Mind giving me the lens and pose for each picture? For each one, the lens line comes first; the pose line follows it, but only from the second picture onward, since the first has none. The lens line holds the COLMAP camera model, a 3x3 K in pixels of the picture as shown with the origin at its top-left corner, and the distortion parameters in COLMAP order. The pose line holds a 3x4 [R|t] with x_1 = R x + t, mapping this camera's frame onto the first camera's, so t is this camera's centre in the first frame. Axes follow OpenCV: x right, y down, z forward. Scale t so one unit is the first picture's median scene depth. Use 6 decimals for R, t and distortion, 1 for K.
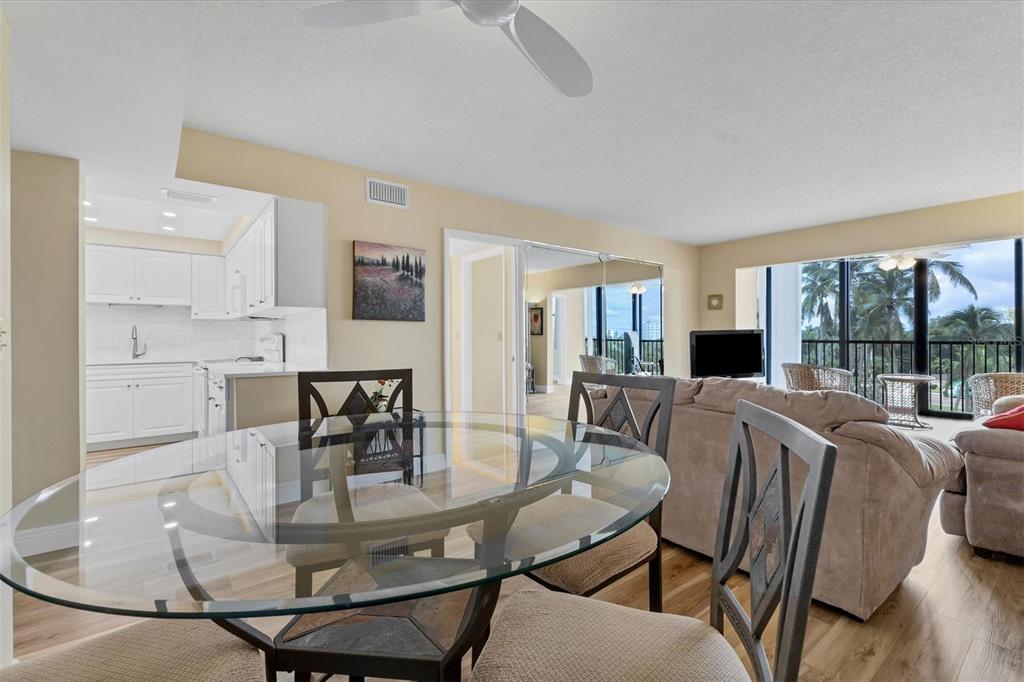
lens RADIAL K [[454.8, 0, 509.1], [0, 454.8, 331.1], [0, 0, 1]] dist [0.002414, 0.000153]
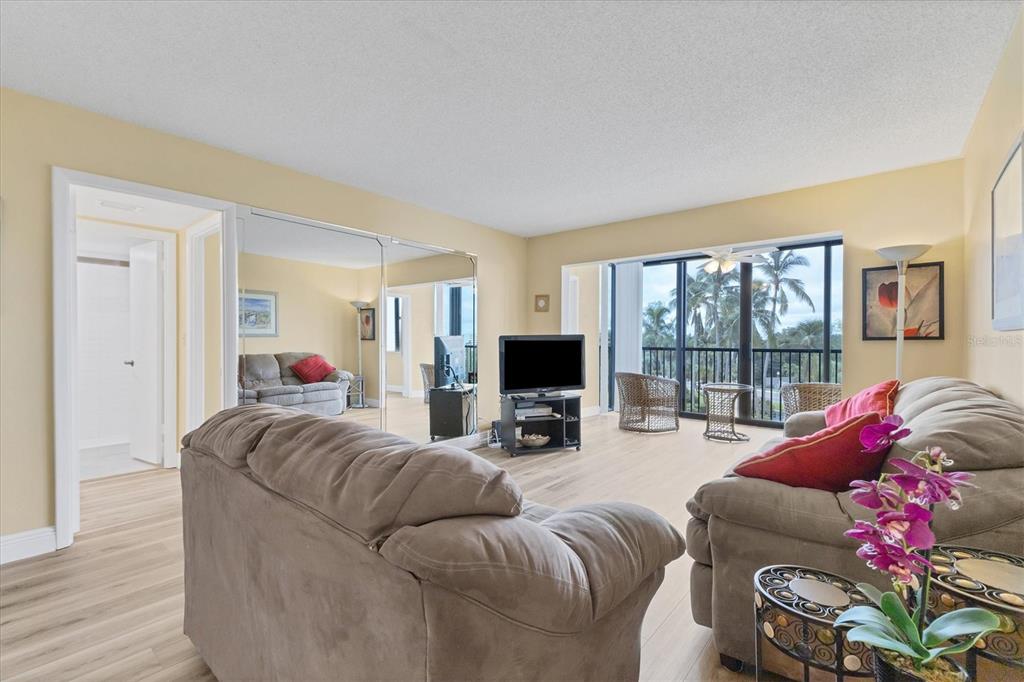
lens RADIAL K [[455.8, 0, 514.1], [0, 455.8, 341.3], [0, 0, 1]] dist [0.010121, 0.000167]
pose [[0.977601, 0.005920, 0.210384, 0.225719], [-0.007631, 0.999944, 0.007323, 0.003760], [-0.210329, -0.008764, 0.977591, 0.158774]]
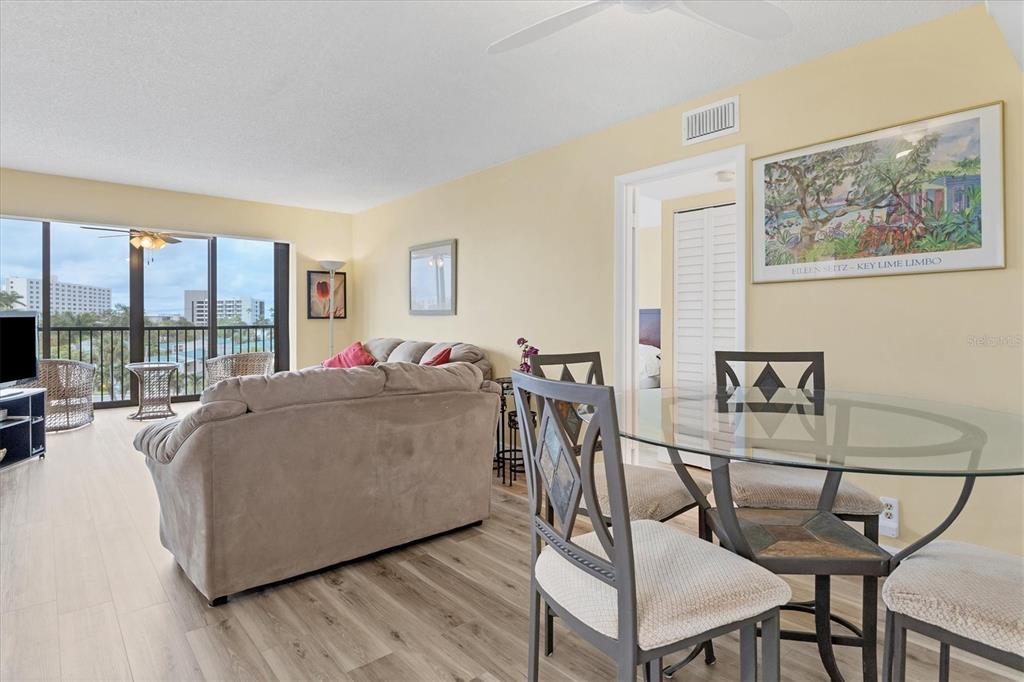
lens RADIAL K [[553.2, 0, 514.5], [0, 553.2, 322.1], [0, 0, 1]] dist [0.001998, 0.000466]
pose [[-0.047999, -0.001861, 0.998846, -0.276472], [-0.007318, 0.999972, 0.001512, 0.004977], [-0.998821, -0.007237, -0.048011, 0.295346]]
